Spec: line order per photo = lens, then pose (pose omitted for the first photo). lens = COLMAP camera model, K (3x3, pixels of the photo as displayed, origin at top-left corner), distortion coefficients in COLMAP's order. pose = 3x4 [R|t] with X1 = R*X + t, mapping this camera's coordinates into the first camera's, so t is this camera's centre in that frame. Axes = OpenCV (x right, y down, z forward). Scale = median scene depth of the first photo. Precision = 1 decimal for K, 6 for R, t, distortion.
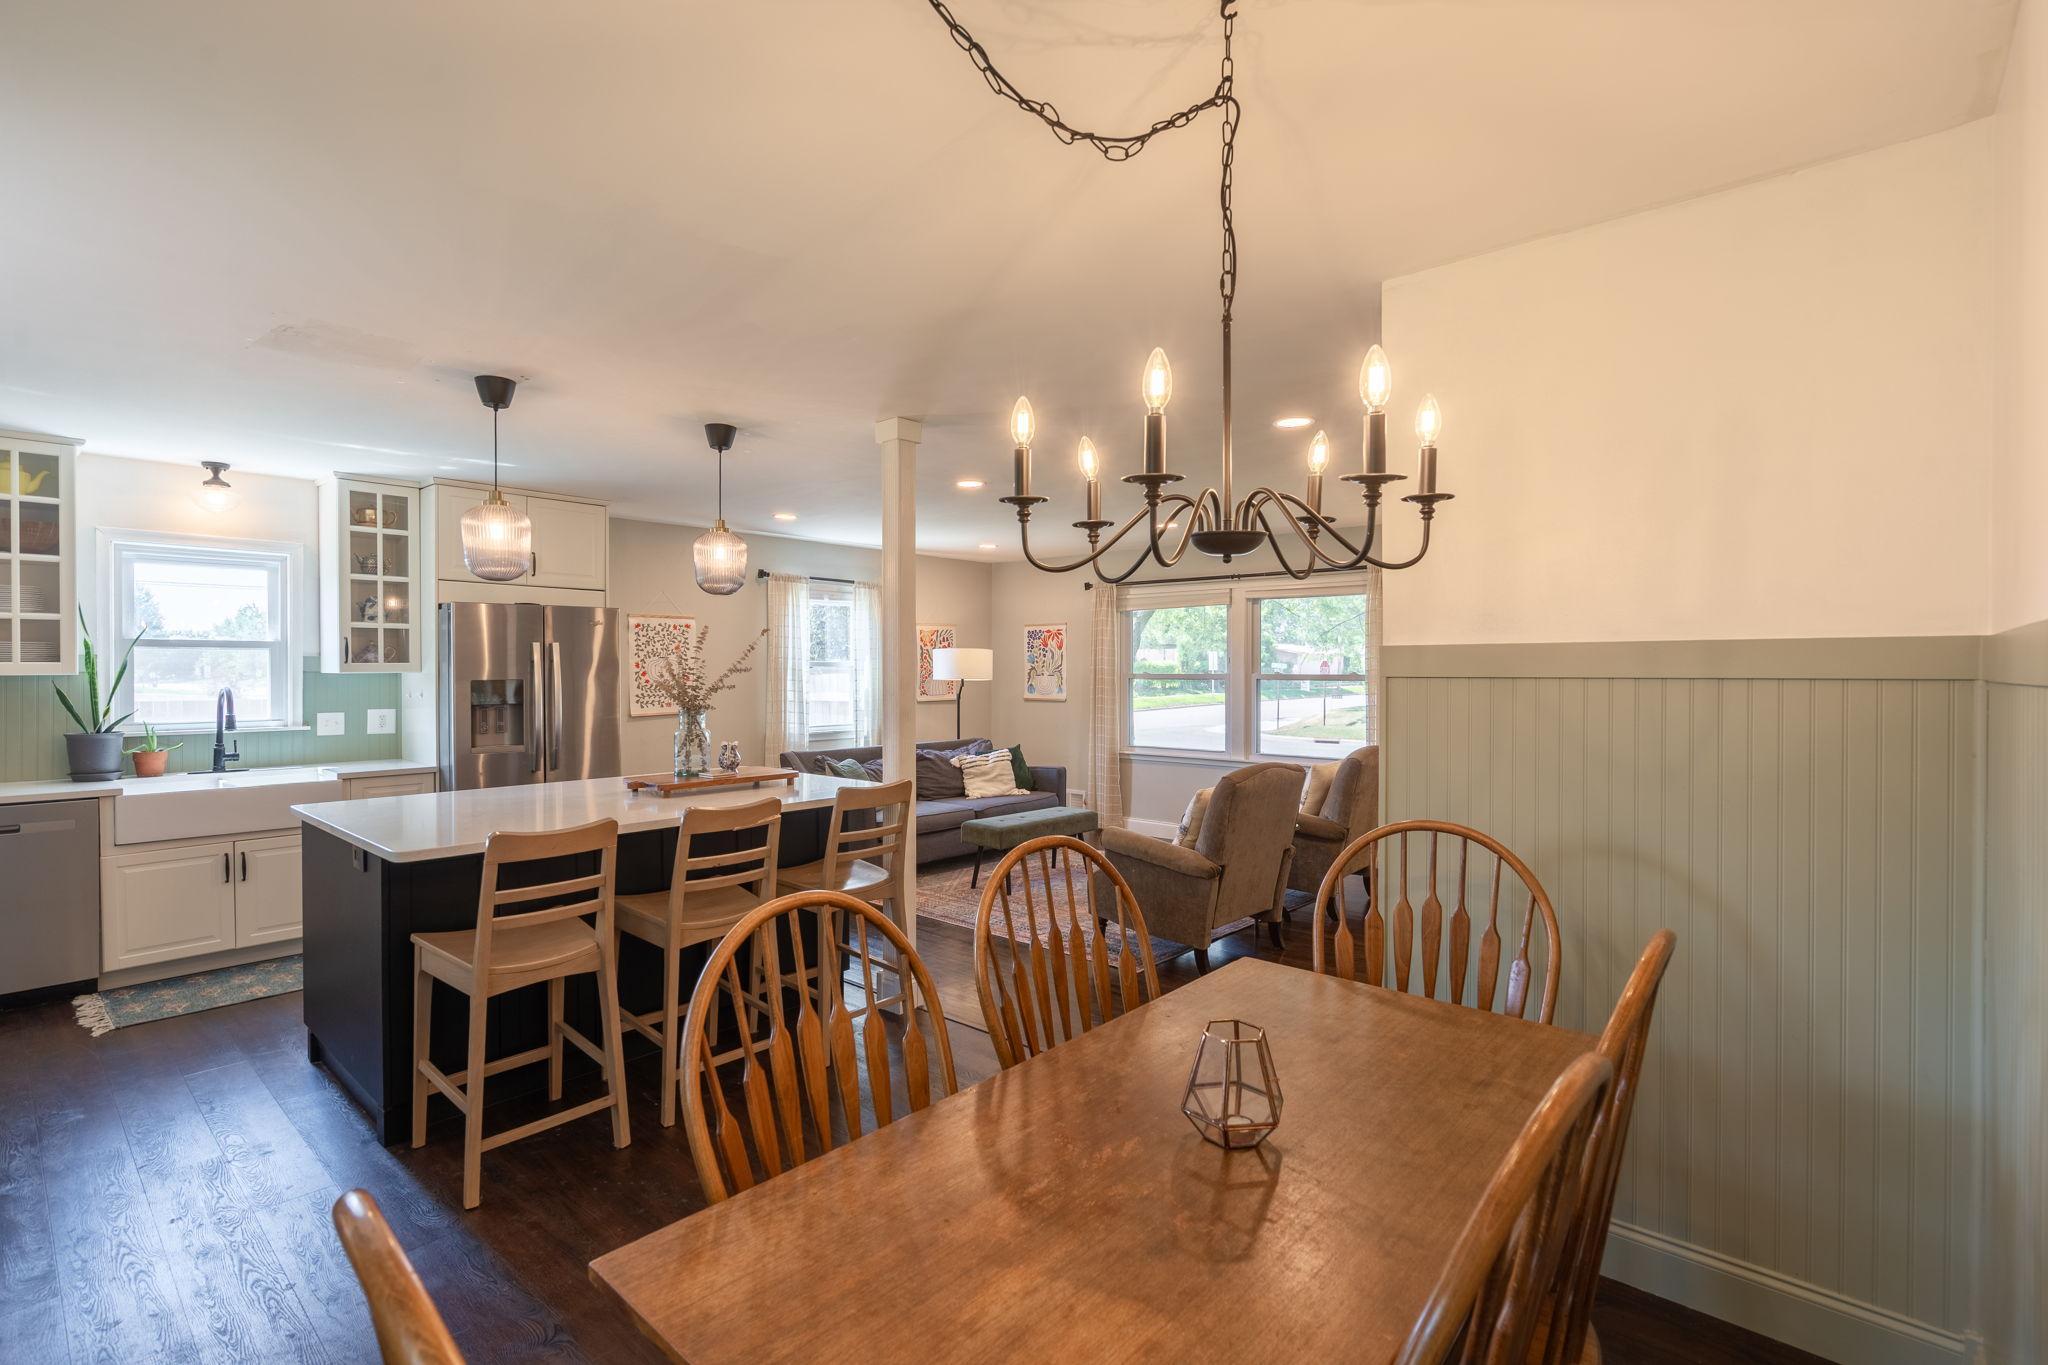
lens RADIAL K [[951.3, 0, 1024.5], [0, 951.3, 677.3], [0, 0, 1]] dist [0.002183, 0.000863]
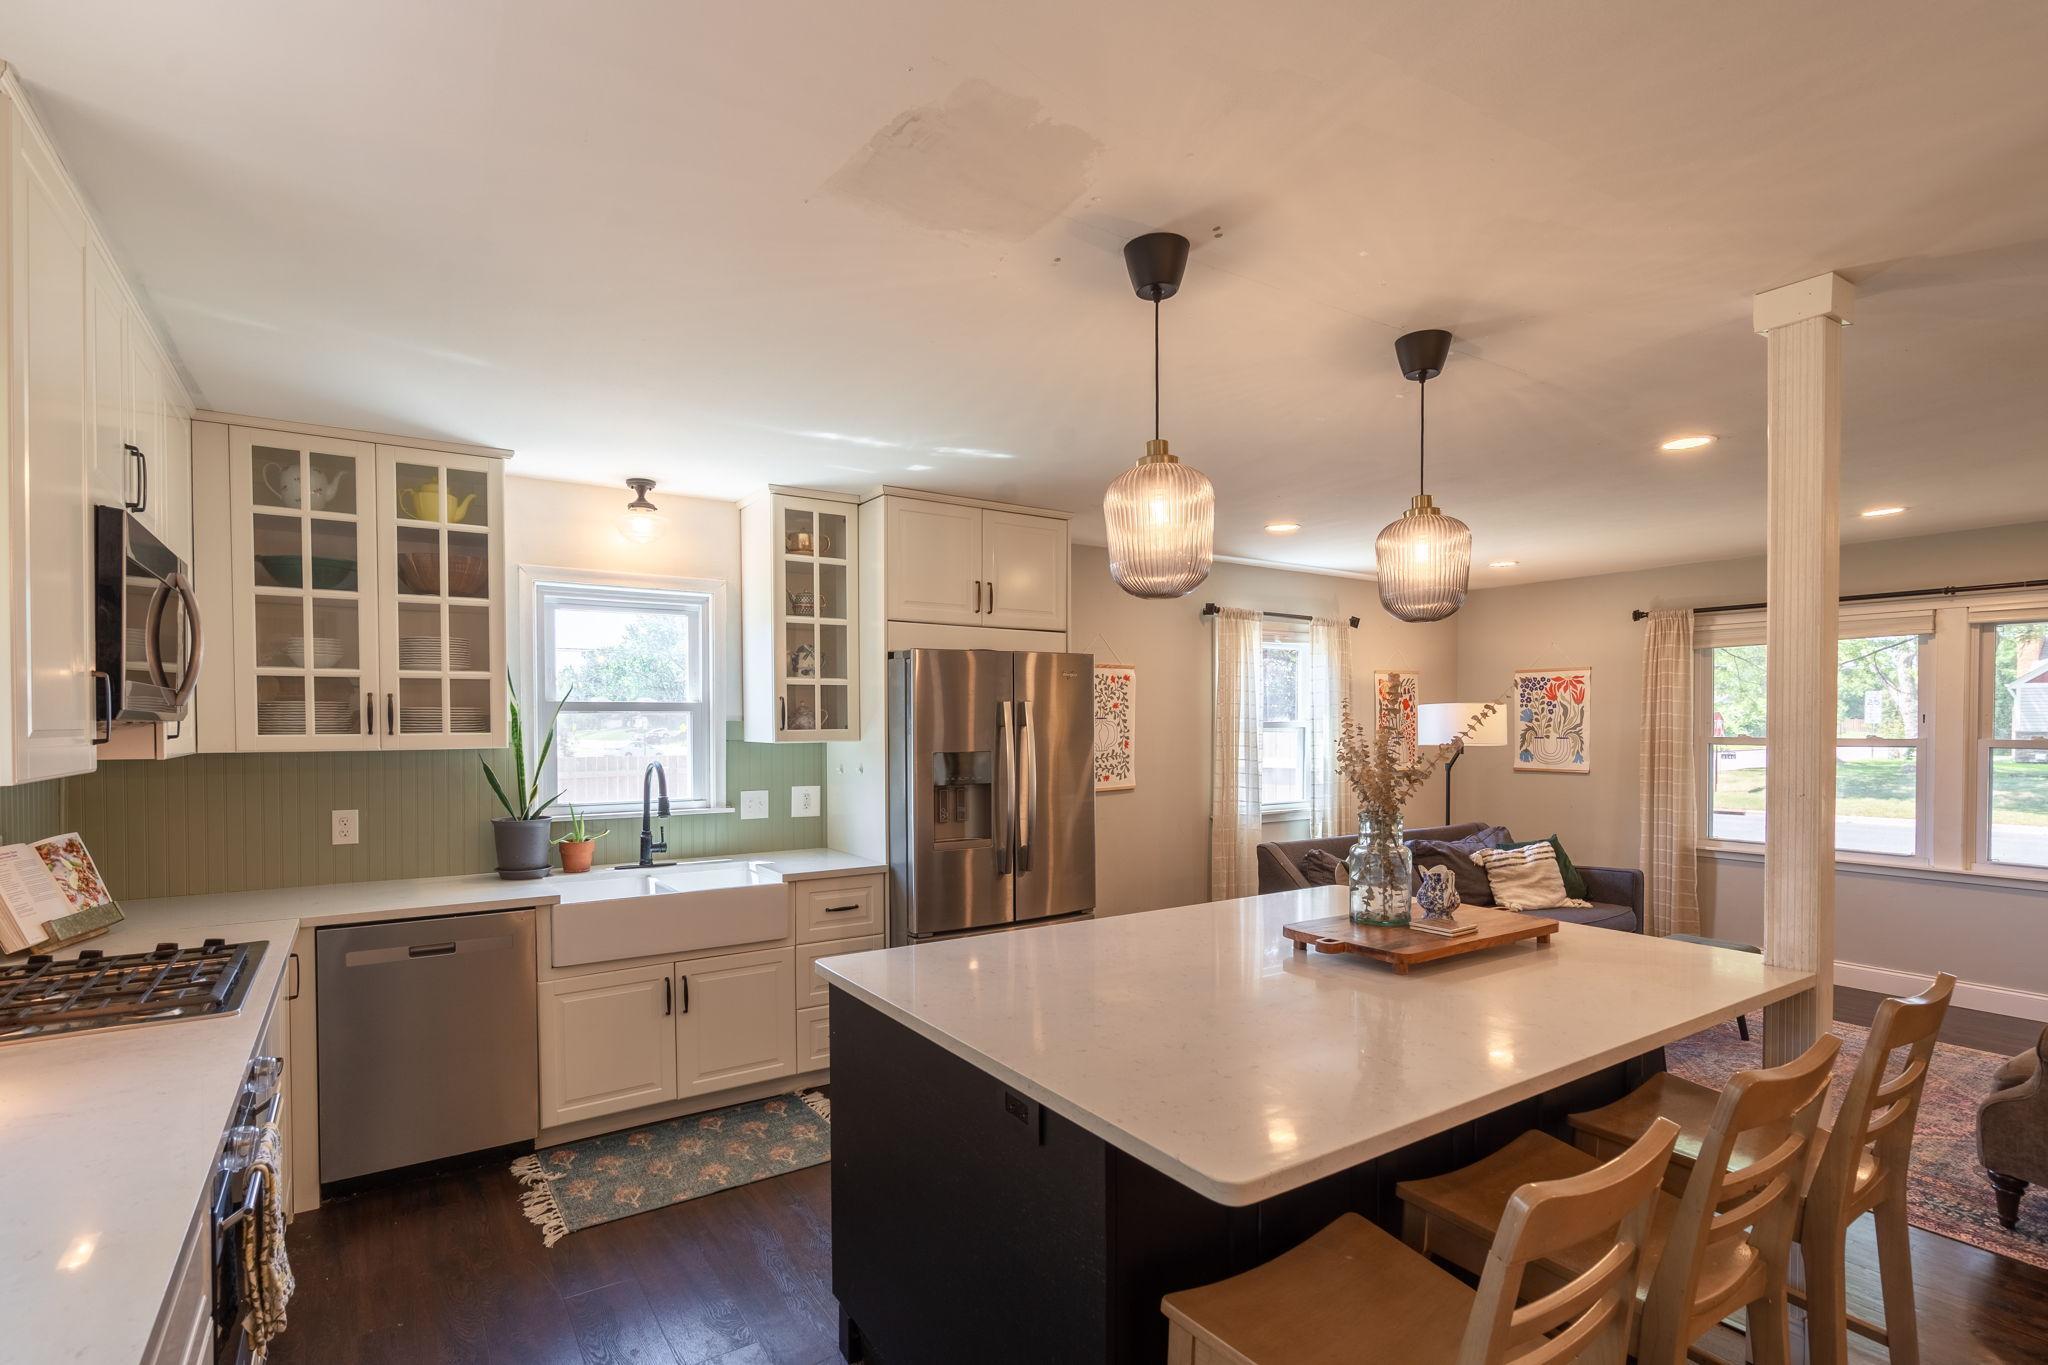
lens RADIAL K [[962.9, 0, 1022.1], [0, 962.9, 741.4], [0, 0, 1]] dist [-0.002121, 0.000042]
pose [[0.971136, 0.001494, -0.238520, -0.329280], [0.001377, 0.999929, 0.011869, -0.014613], [0.238521, -0.011855, 0.971065, 0.276539]]
